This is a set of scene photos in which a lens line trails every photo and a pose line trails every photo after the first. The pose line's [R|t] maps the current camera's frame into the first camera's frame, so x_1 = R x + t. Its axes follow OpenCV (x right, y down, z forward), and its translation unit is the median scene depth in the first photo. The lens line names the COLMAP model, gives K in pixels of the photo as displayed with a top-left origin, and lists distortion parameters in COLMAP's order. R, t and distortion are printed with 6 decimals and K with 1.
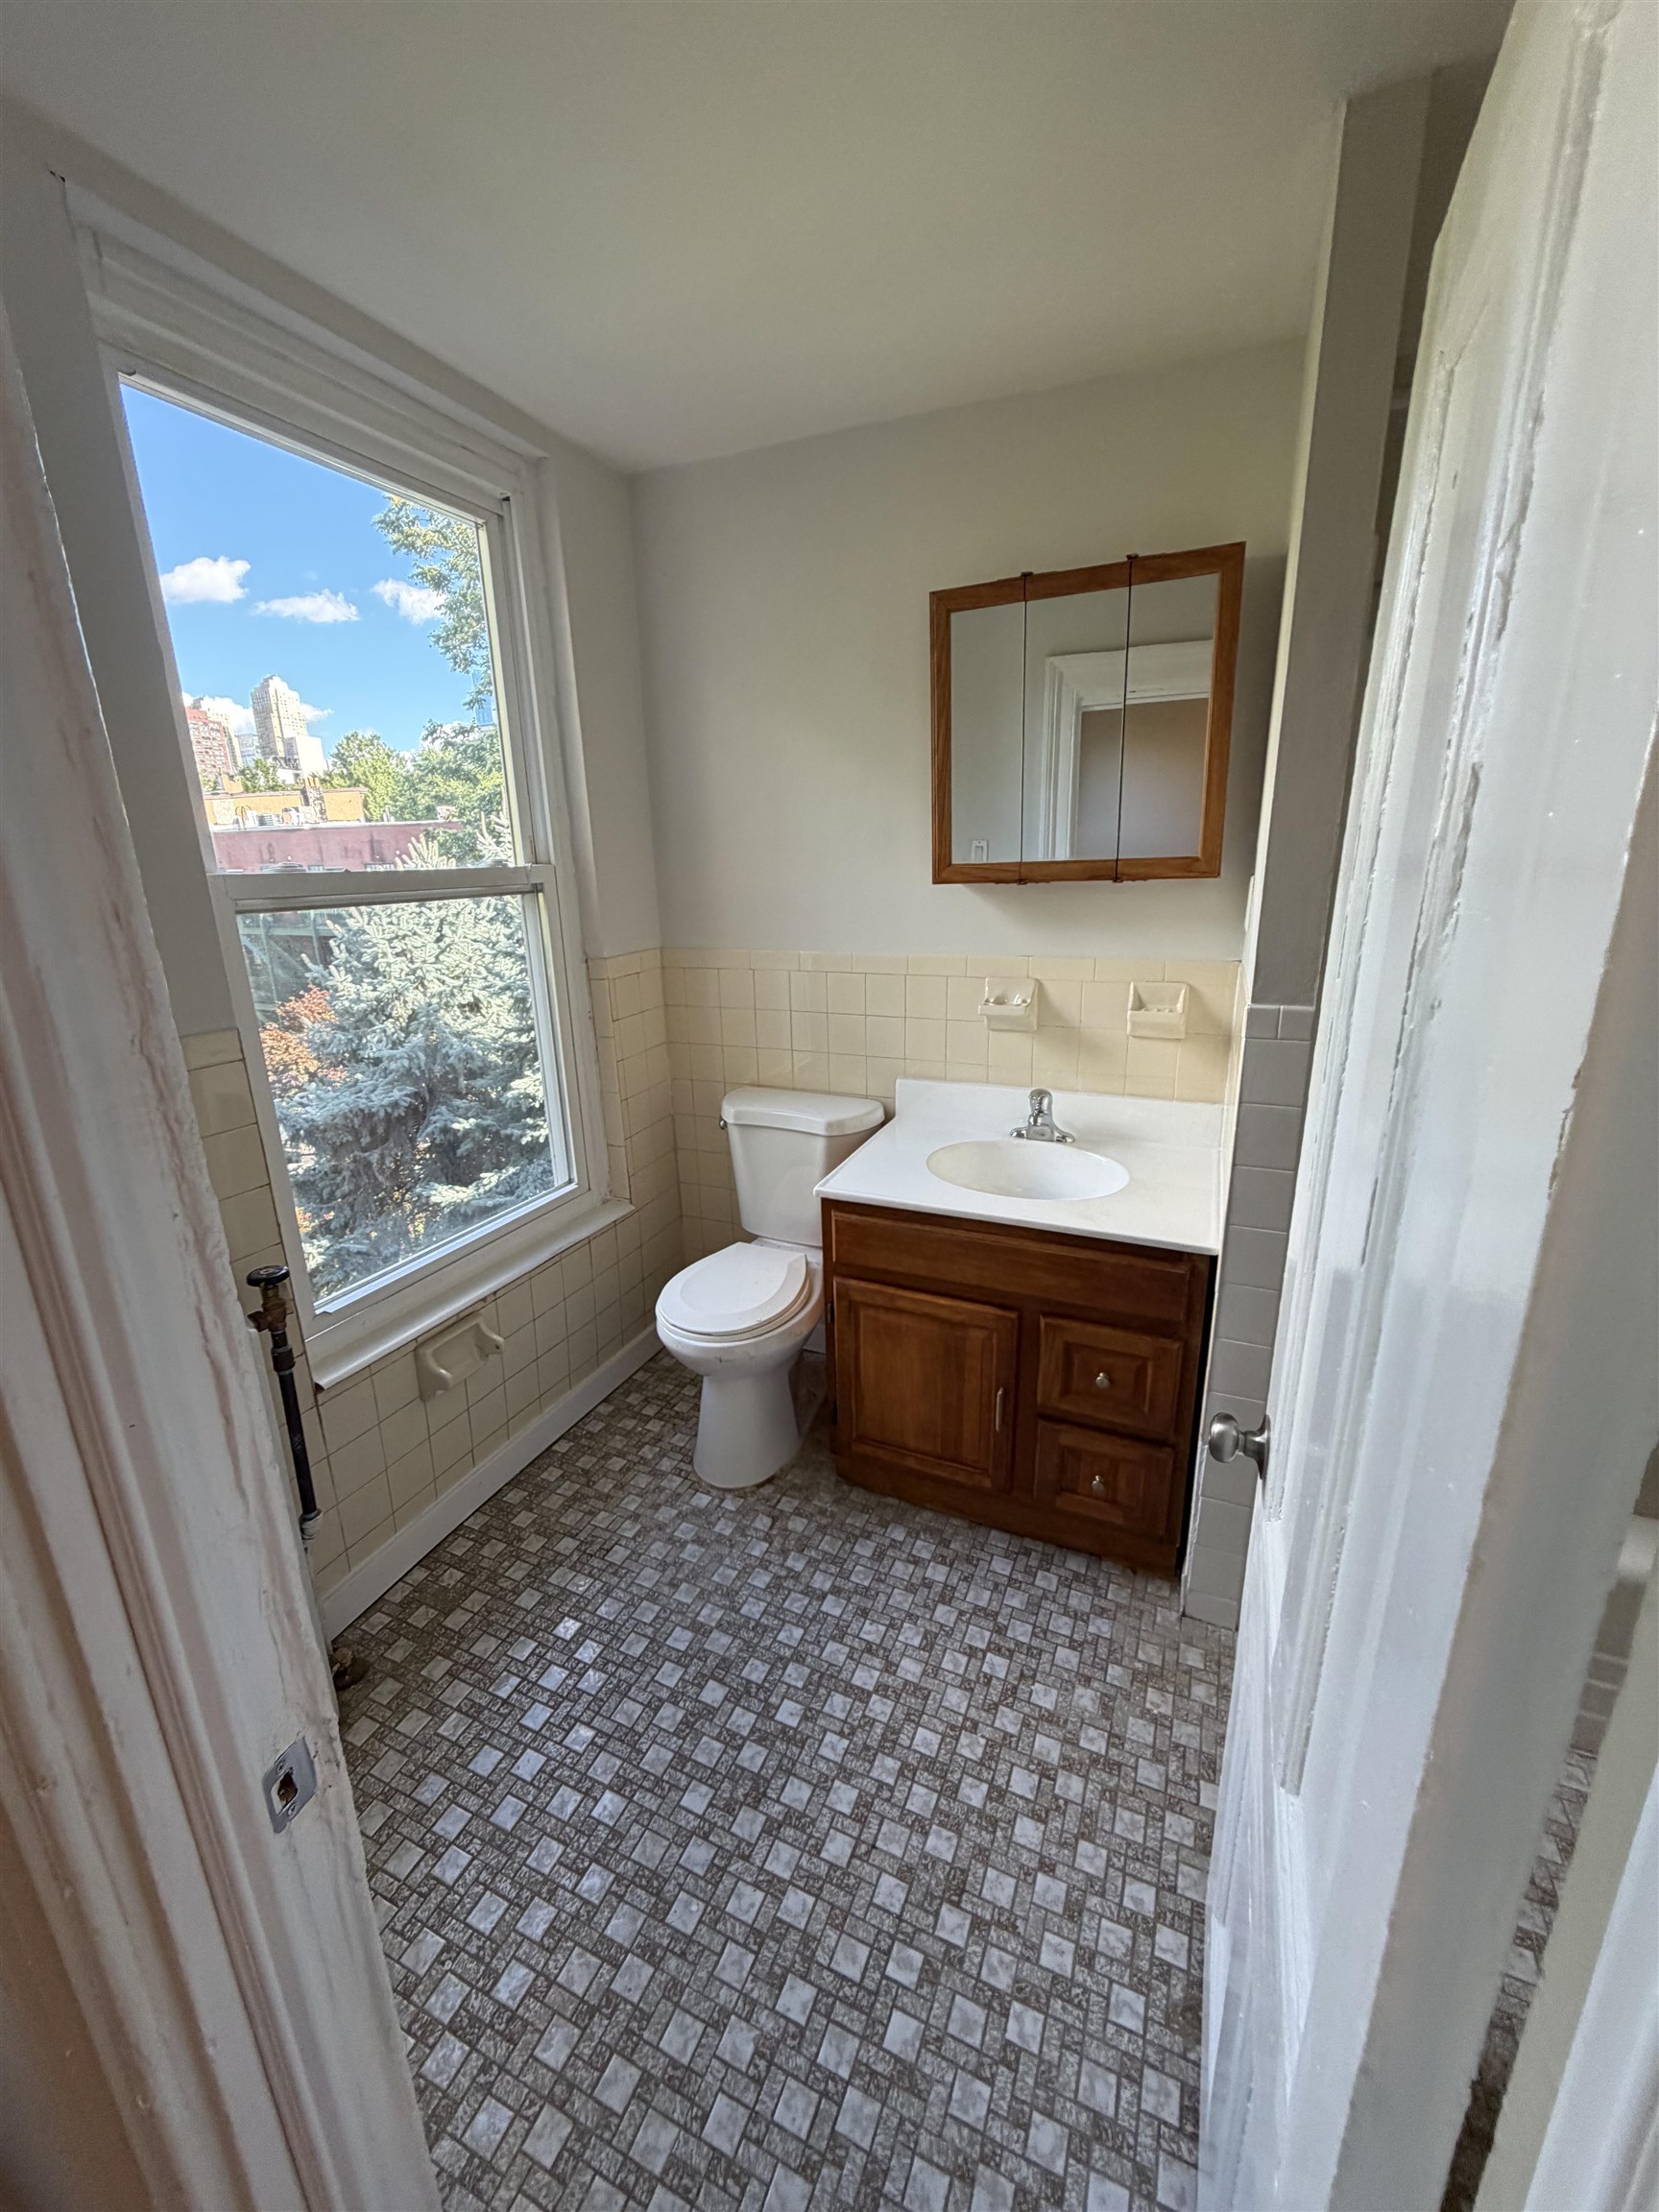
lens RADIAL K [[883.0, 0, 829.5], [0, 883.0, 1106.0], [0, 0, 1]] dist [-0.003111, -0.000019]
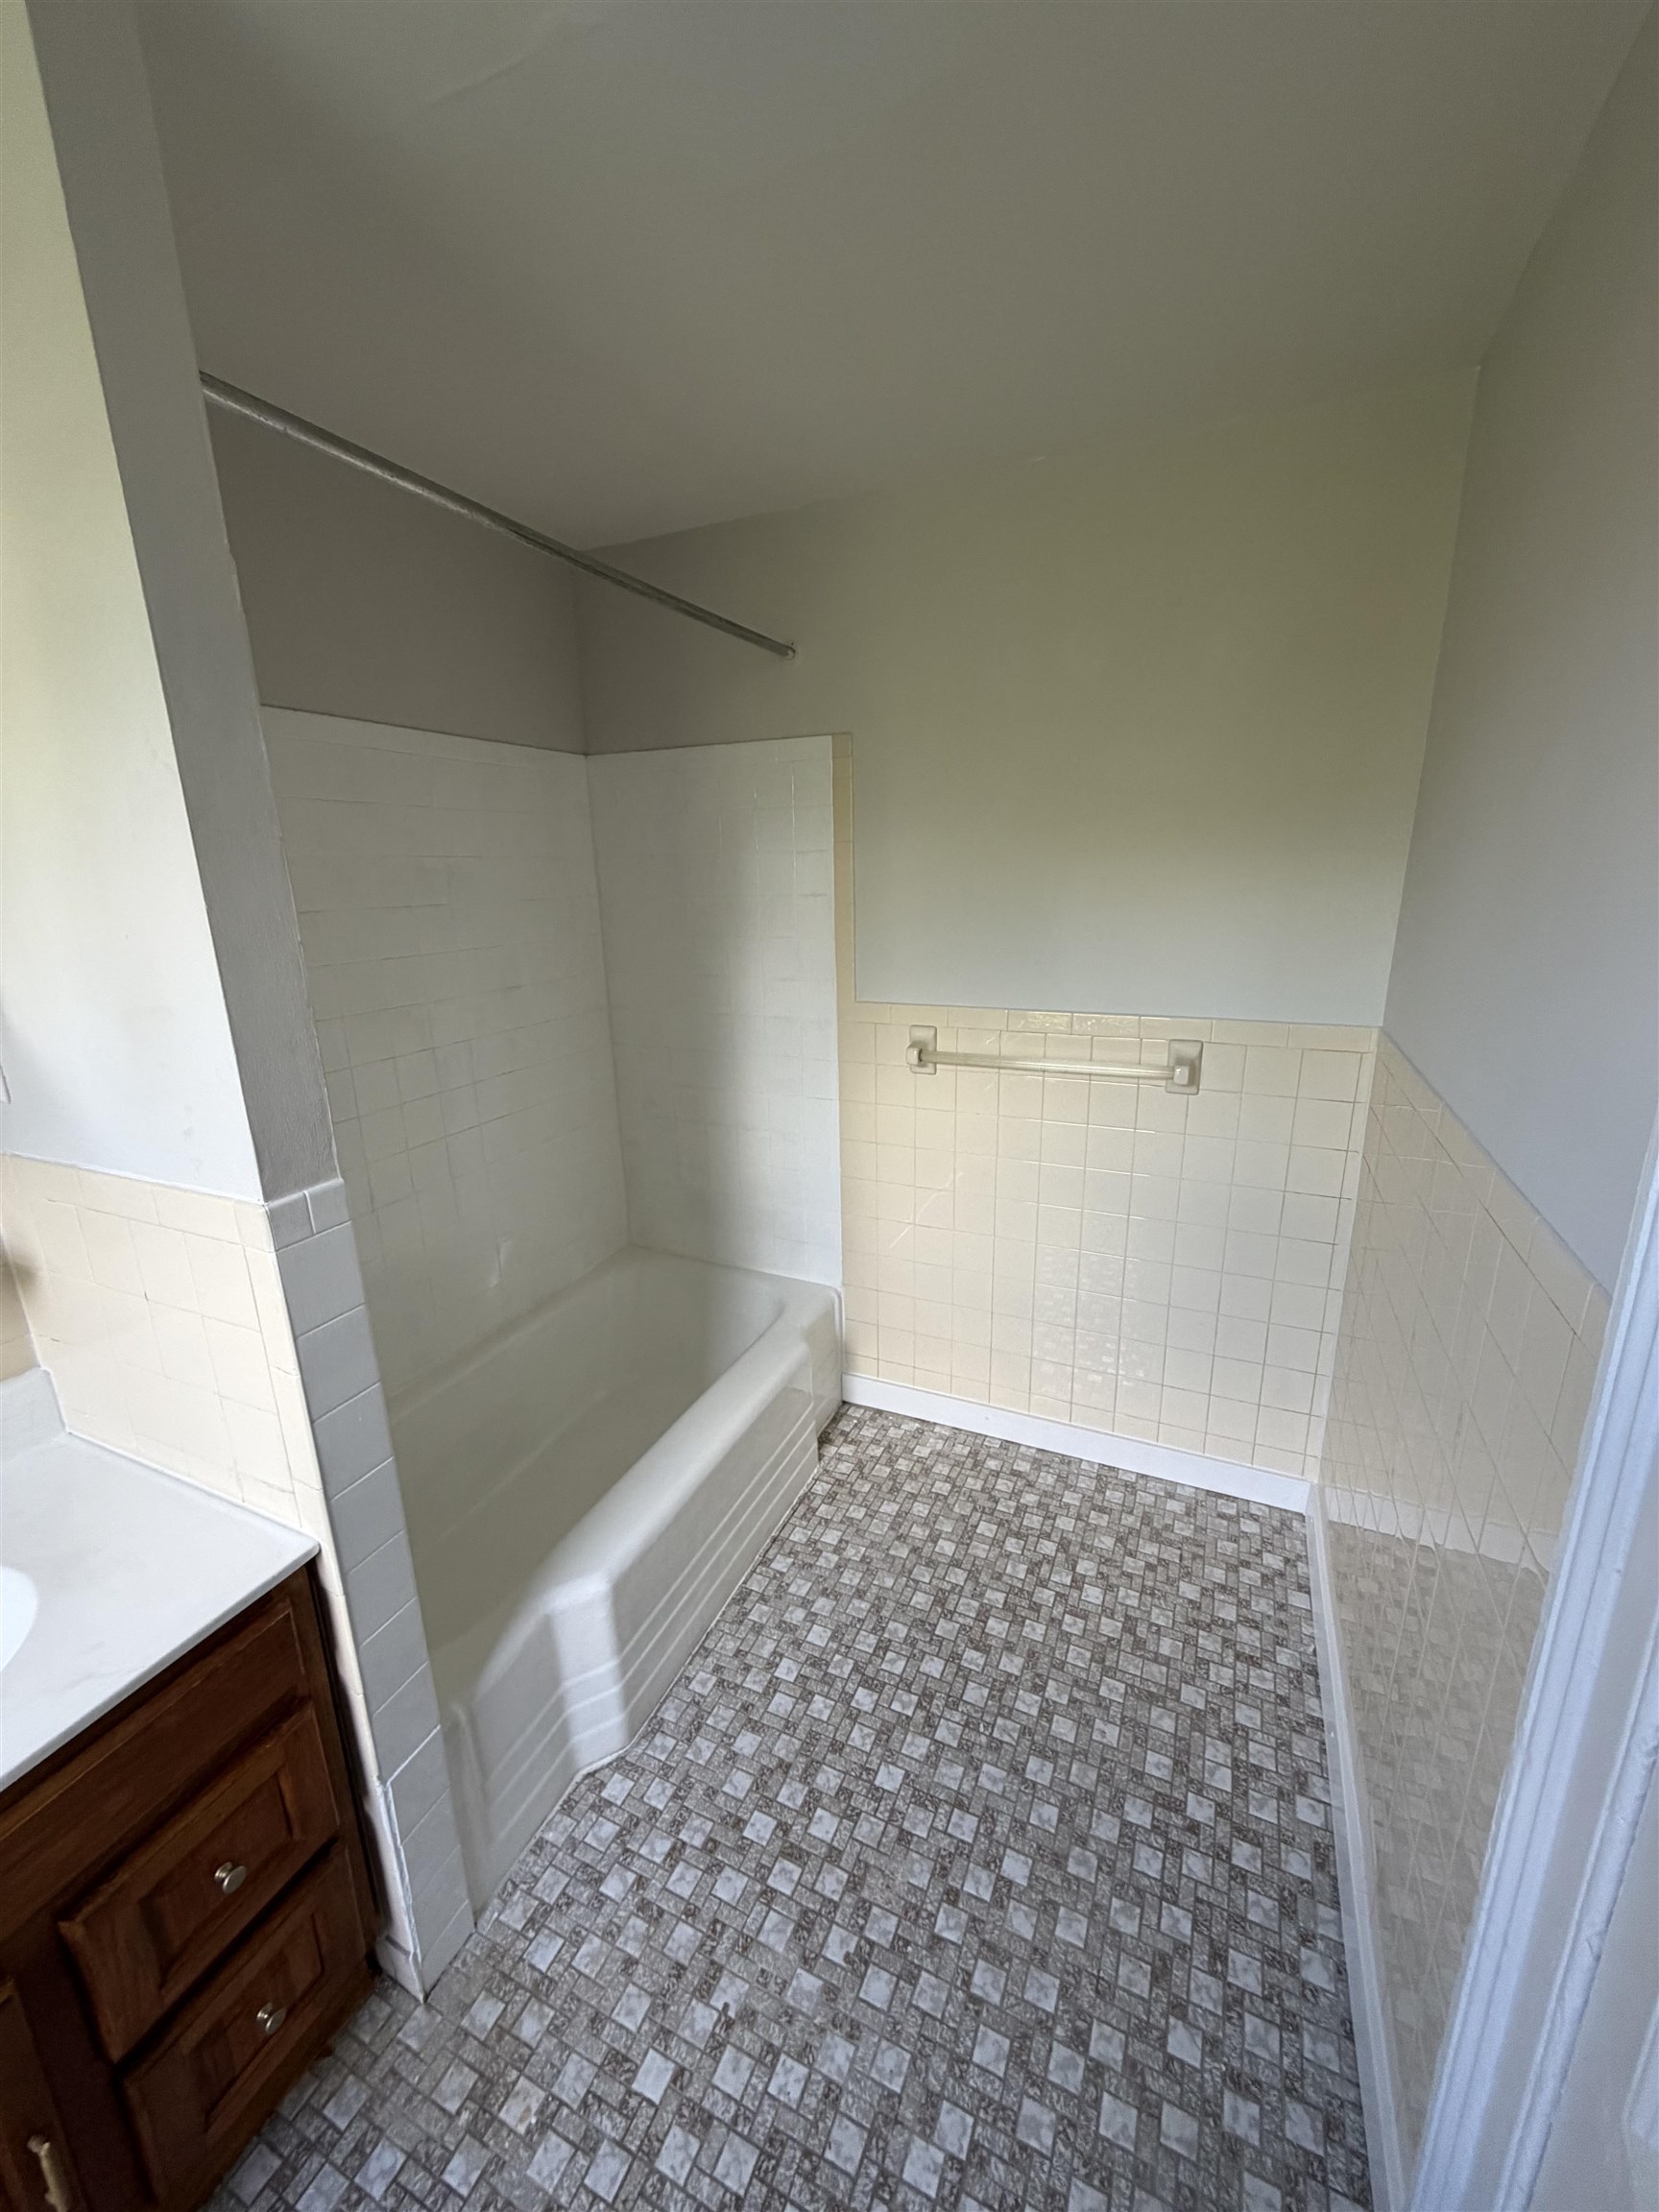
lens RADIAL K [[883.0, 0, 829.5], [0, 883.0, 1106.0], [0, 0, 1]] dist [-0.003111, -0.000019]
pose [[0.010632, -0.240706, 0.970540, -0.134366], [0.311692, 0.923035, 0.225510, -0.178543], [-0.950124, 0.300112, 0.084840, 0.452162]]
